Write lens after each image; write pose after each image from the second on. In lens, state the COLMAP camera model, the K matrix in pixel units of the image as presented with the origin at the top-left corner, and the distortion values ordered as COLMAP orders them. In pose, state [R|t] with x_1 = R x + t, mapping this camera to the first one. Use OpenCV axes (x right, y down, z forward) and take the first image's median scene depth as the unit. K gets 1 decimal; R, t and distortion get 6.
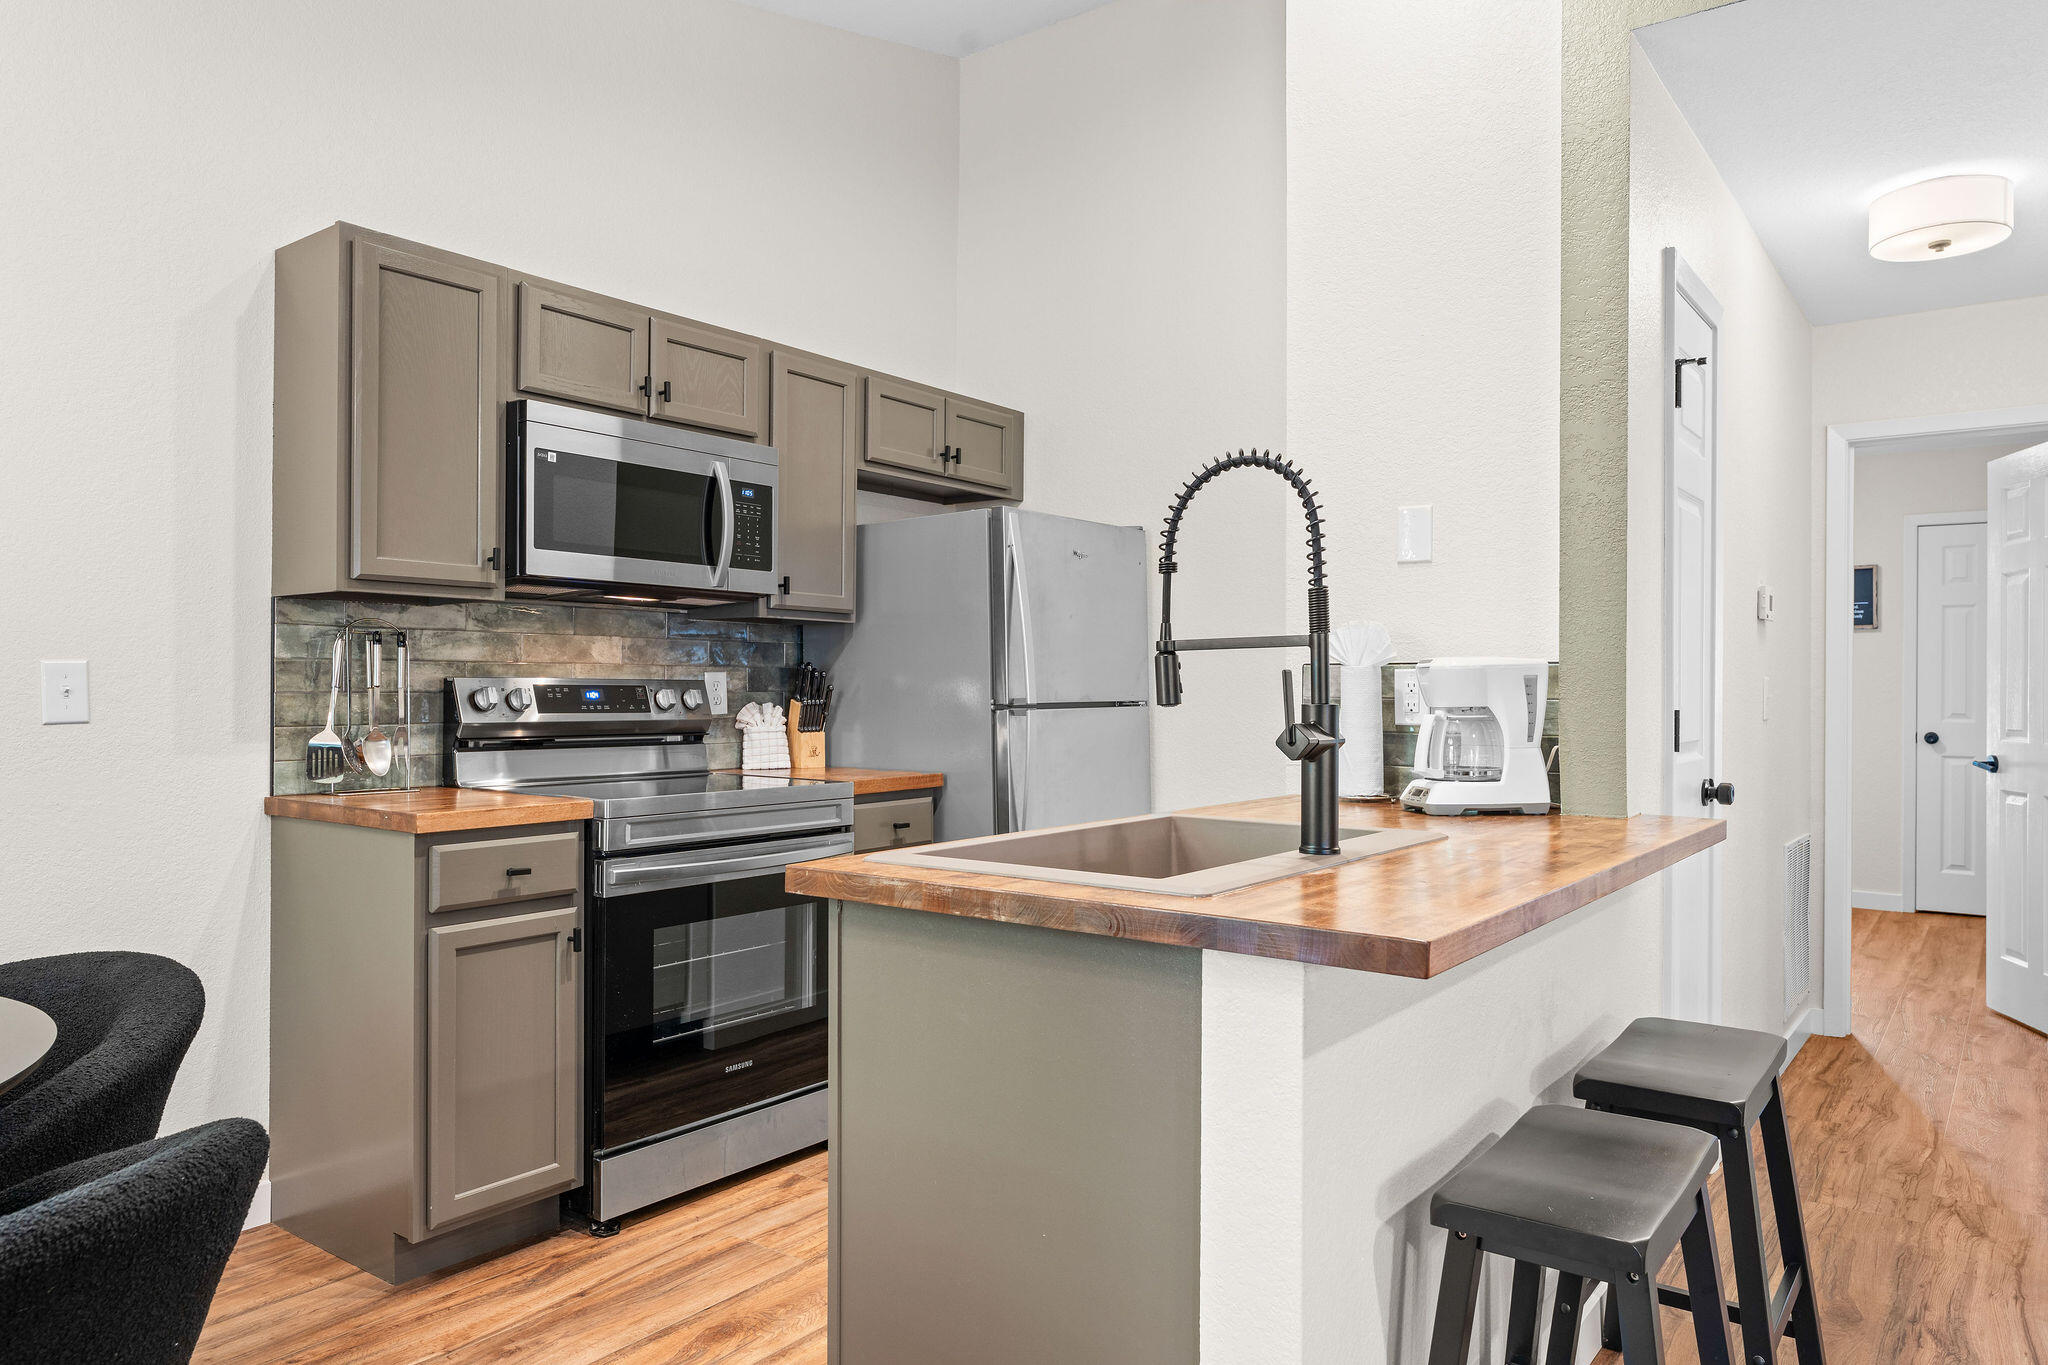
lens RADIAL K [[1362.2, 0, 1019.9], [0, 1362.2, 690.3], [0, 0, 1]] dist [-0.001711, -0.002526]
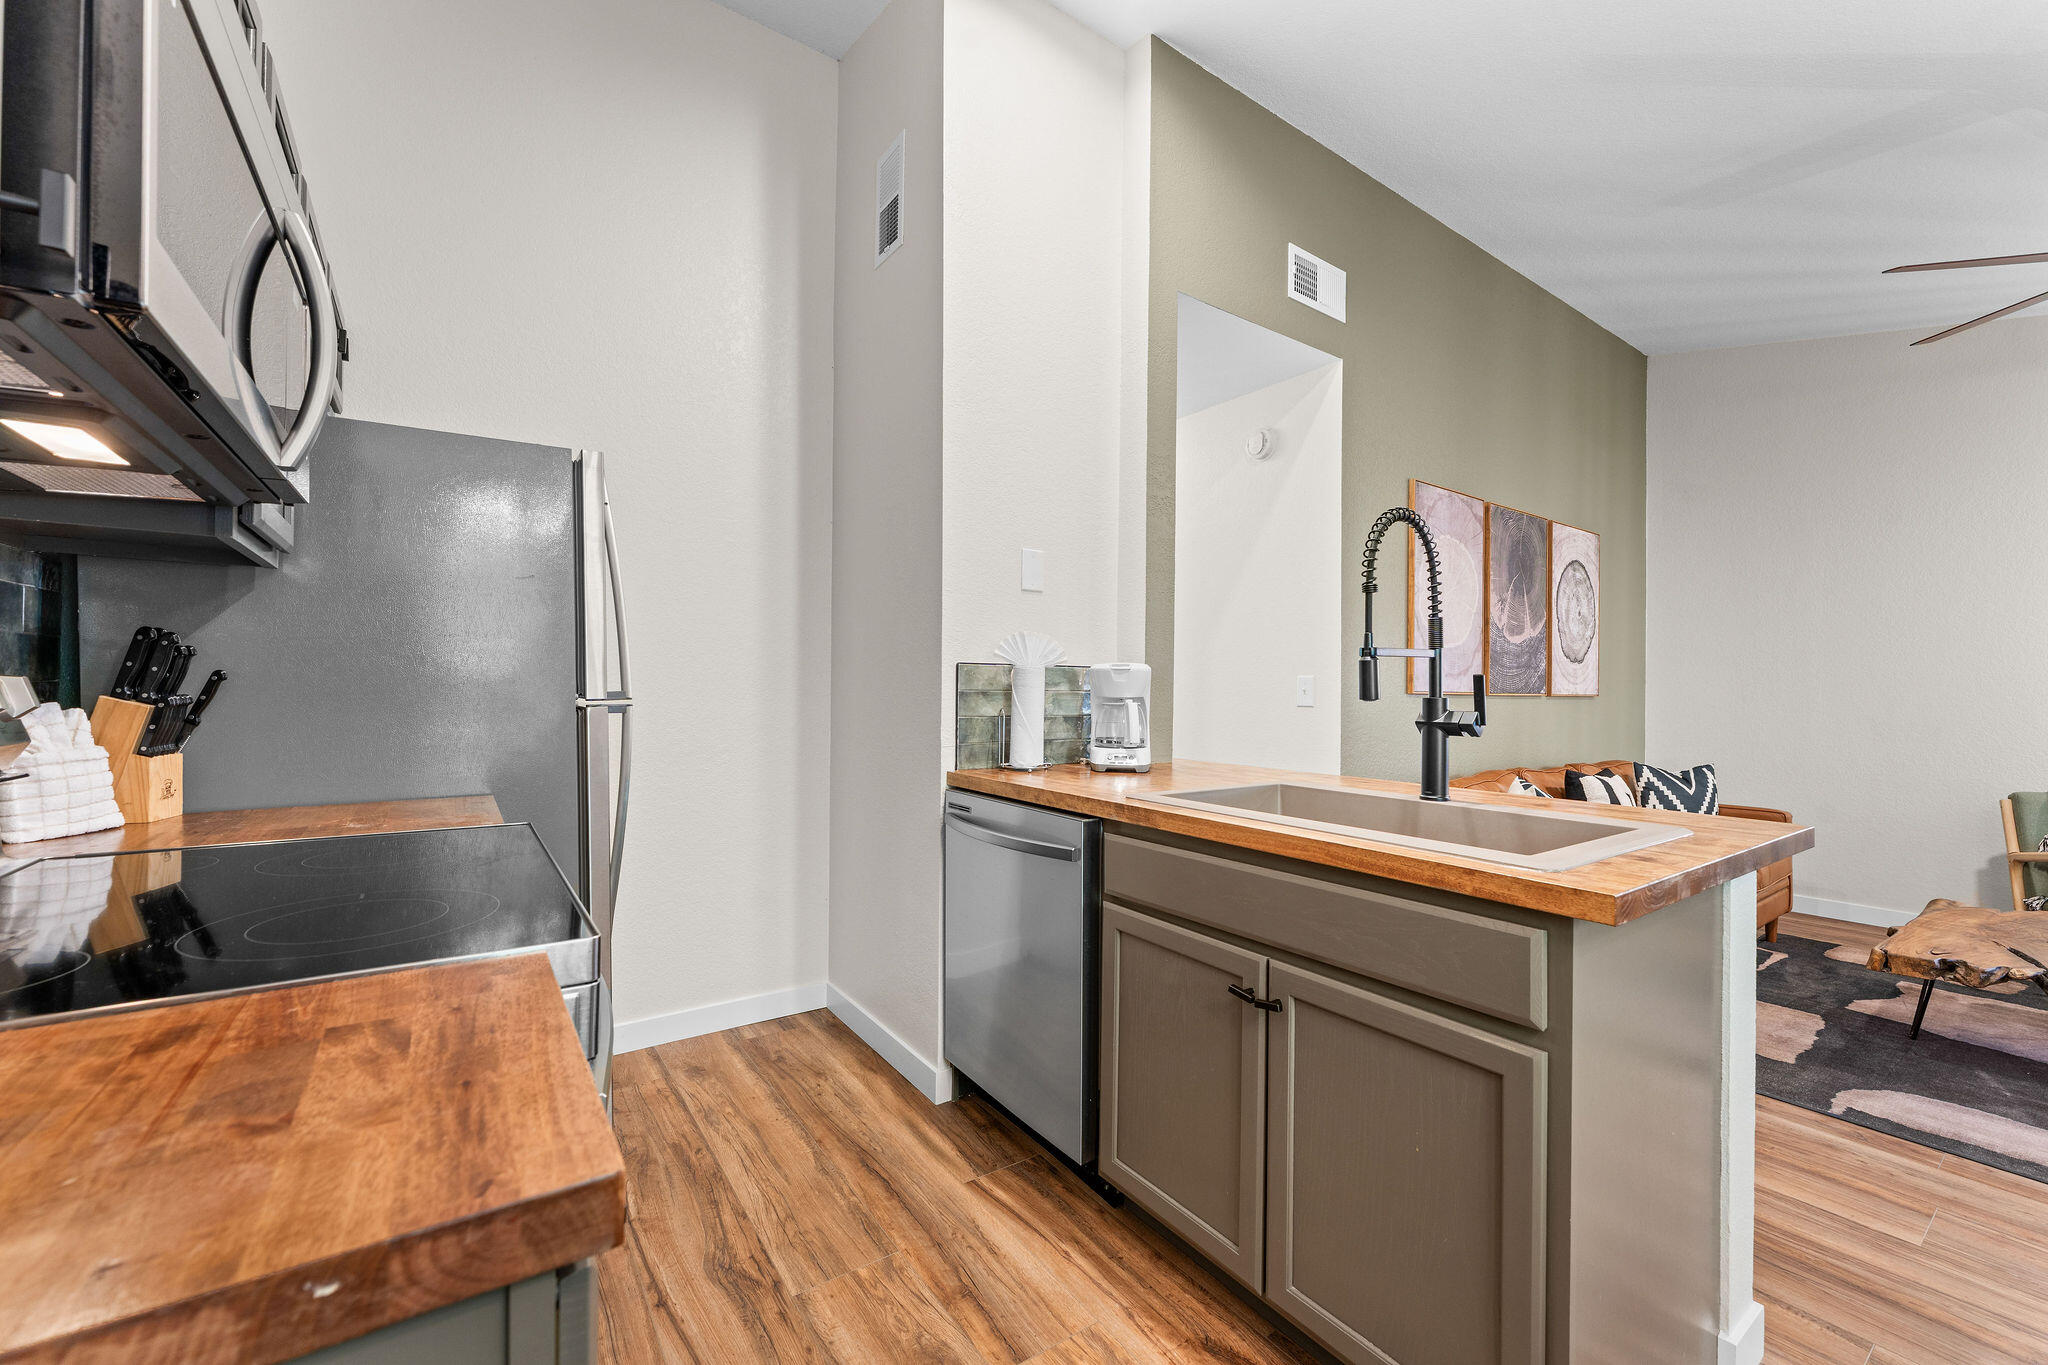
lens RADIAL K [[815.4, 0, 1016.2], [0, 815.4, 686.8], [0, 0, 1]] dist [-0.007714, 0.001480]
pose [[0.306428, -0.000328, 0.951894, -0.457226], [-0.006800, 0.999974, 0.002533, -0.000221], [-0.951870, -0.007249, 0.306418, 0.716290]]
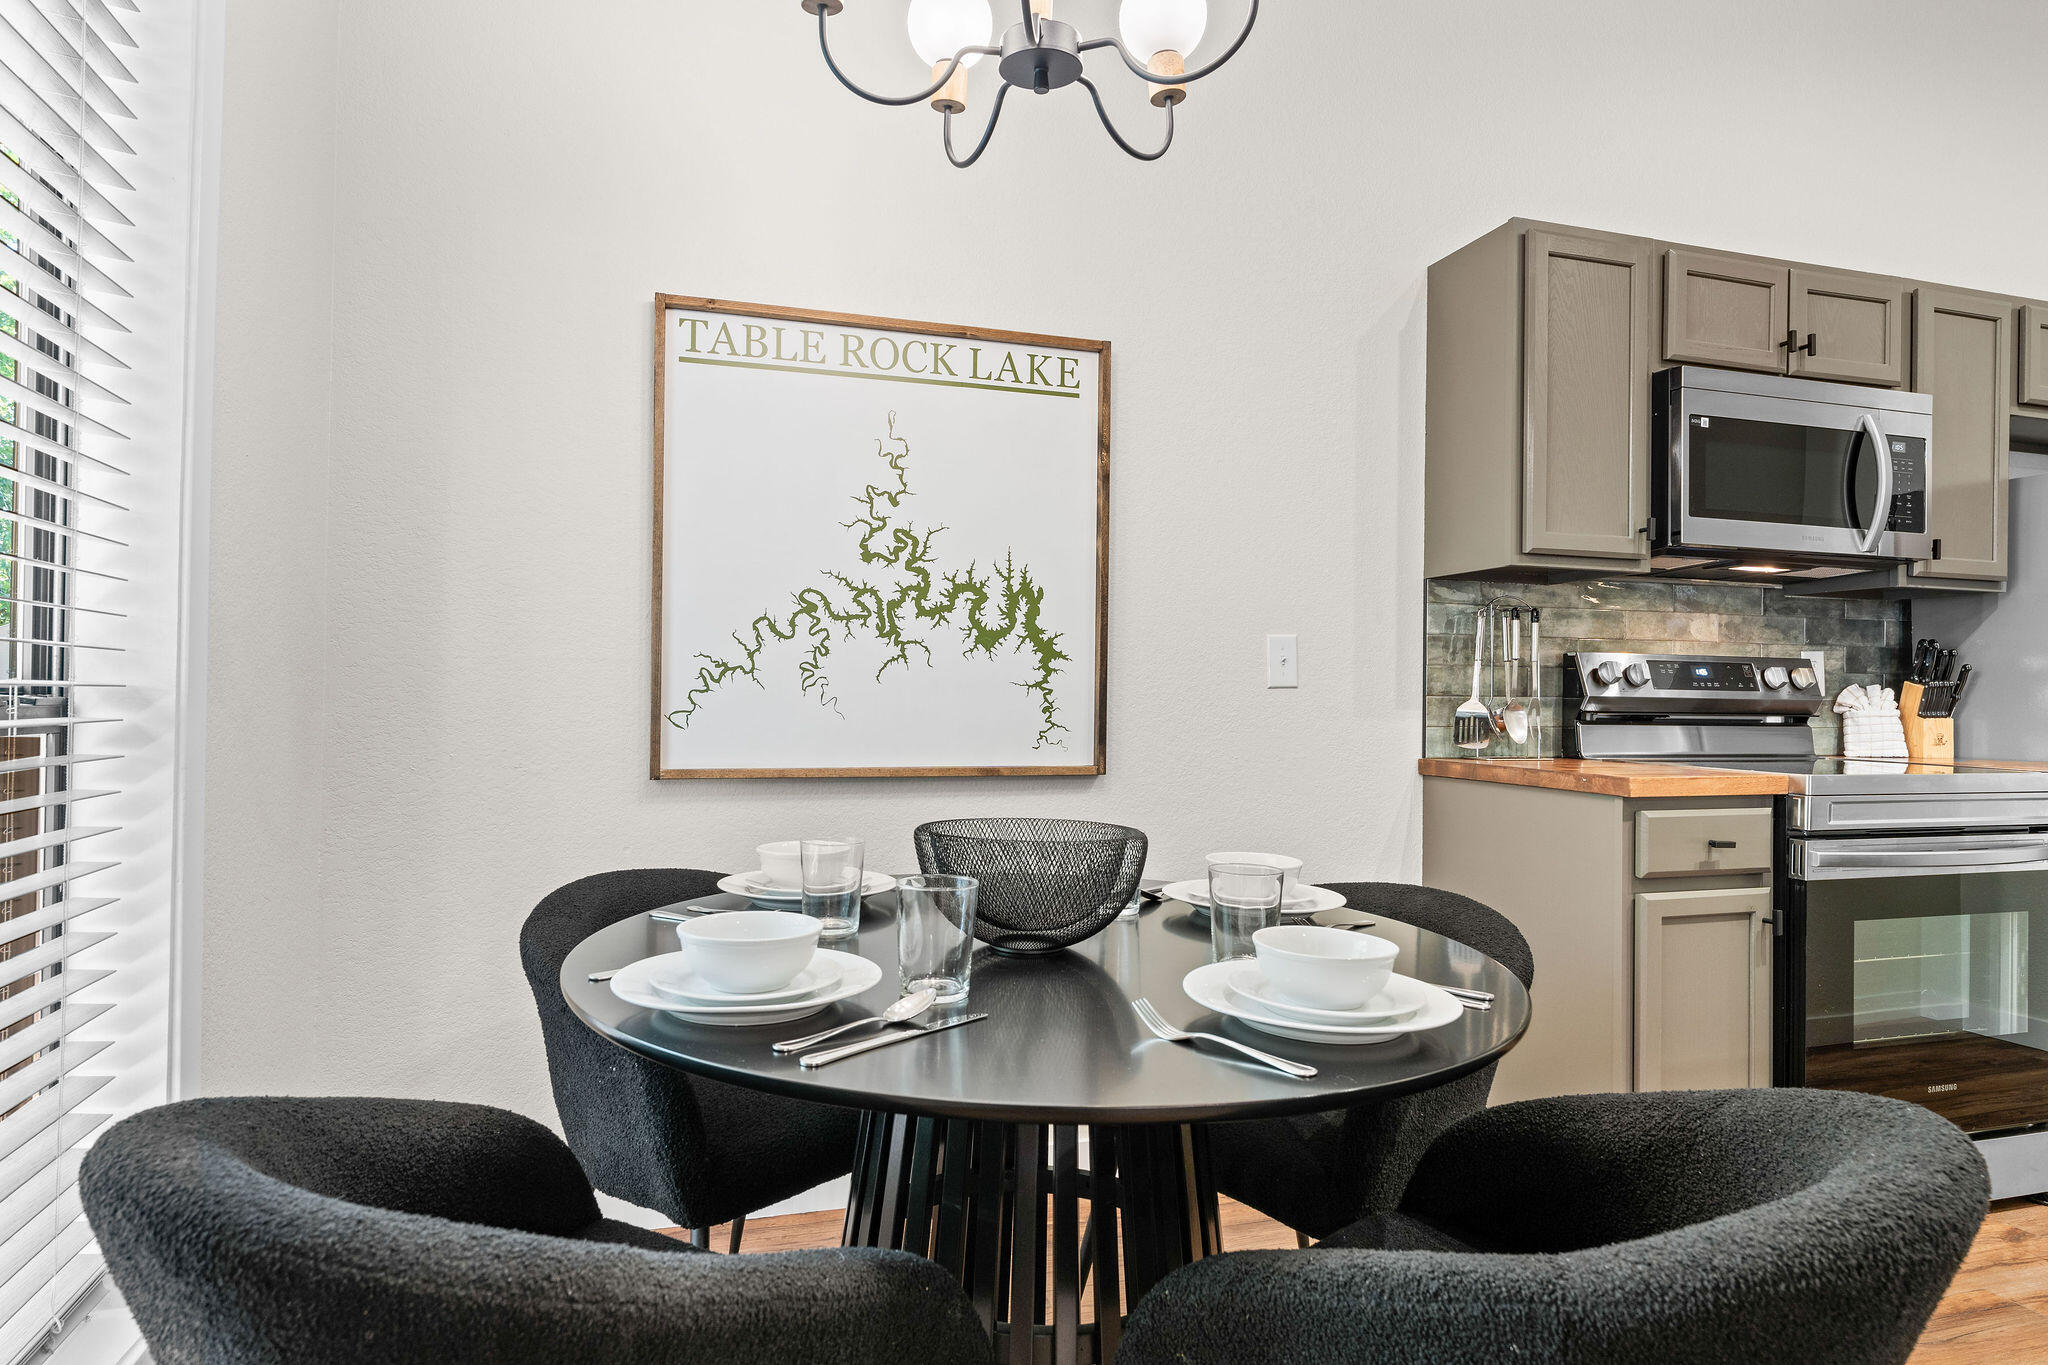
lens RADIAL K [[1148.1, 0, 1008.2], [0, 1148.1, 693.5], [0, 0, 1]] dist [0.000993, 0.000254]
pose [[0.804279, 0.004375, -0.594236, -0.246379], [-0.008550, 0.999955, -0.004211, 0.029337], [0.594190, 0.008467, 0.804280, 0.043427]]
